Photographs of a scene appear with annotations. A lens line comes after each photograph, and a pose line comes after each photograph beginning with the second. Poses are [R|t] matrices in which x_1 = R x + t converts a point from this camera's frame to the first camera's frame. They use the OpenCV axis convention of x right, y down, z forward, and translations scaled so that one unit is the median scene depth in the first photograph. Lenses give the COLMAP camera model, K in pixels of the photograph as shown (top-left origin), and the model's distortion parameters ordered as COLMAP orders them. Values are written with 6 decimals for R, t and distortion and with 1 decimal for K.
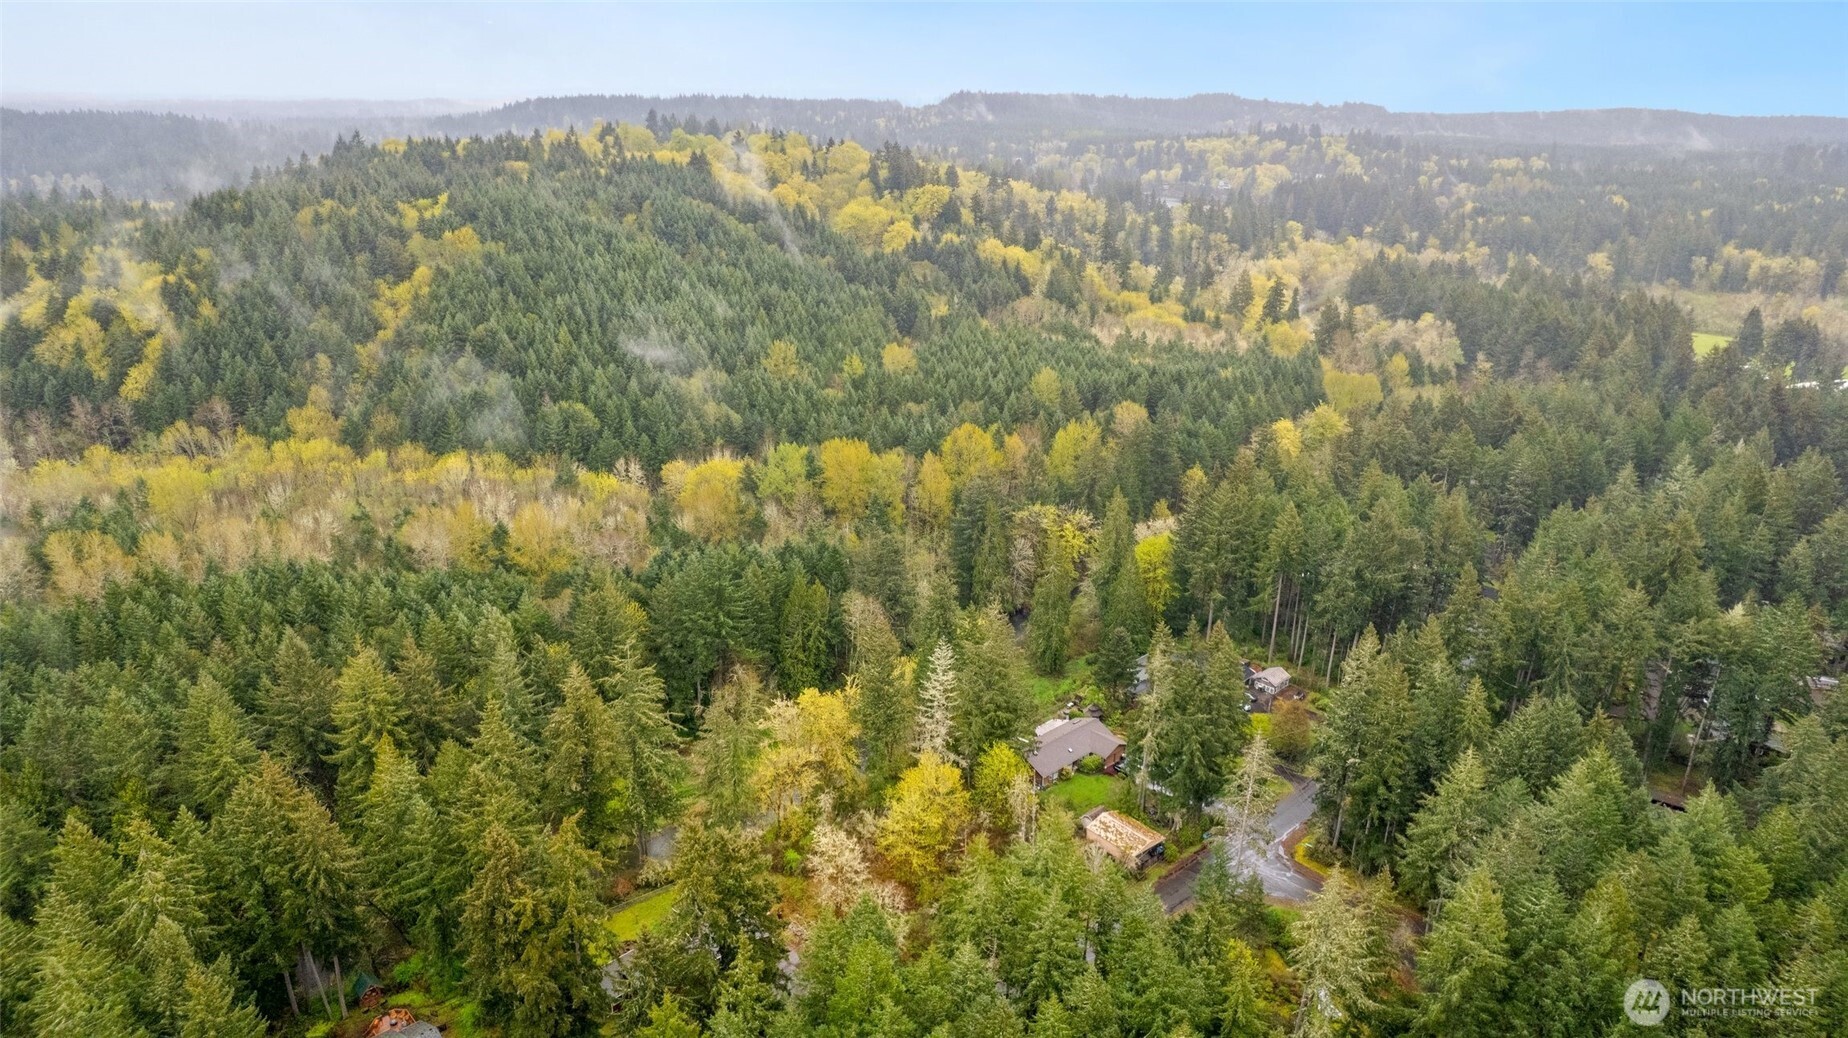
lens RADIAL K [[1170.7, 0, 921.3], [0, 1170.7, 524.4], [0, 0, 1]] dist [-0.073796, 0.067212]
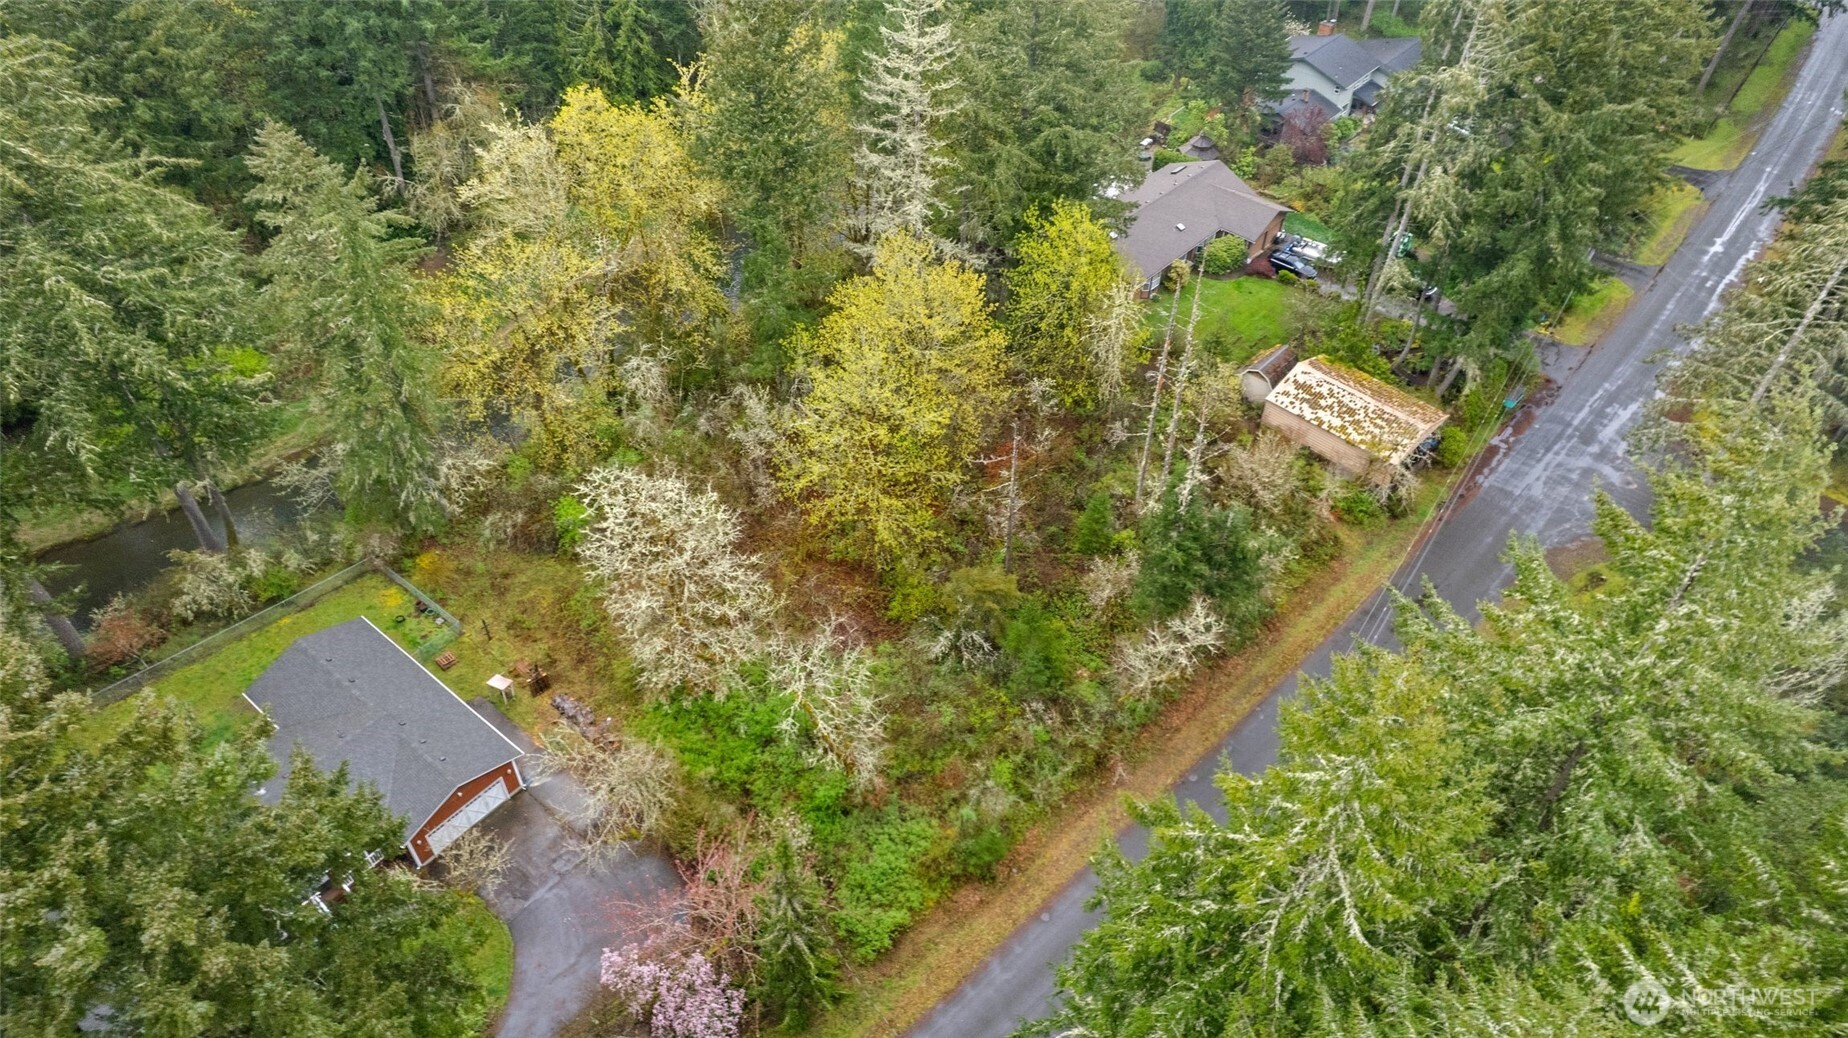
lens RADIAL K [[1170.7, 0, 921.3], [0, 1170.7, 524.4], [0, 0, 1]] dist [-0.073796, 0.067212]
pose [[0.995891, -0.063681, 0.064383, -0.016082], [0.032725, 0.916007, 0.399826, 0.124665], [-0.084437, -0.396077, 0.914327, 0.589406]]
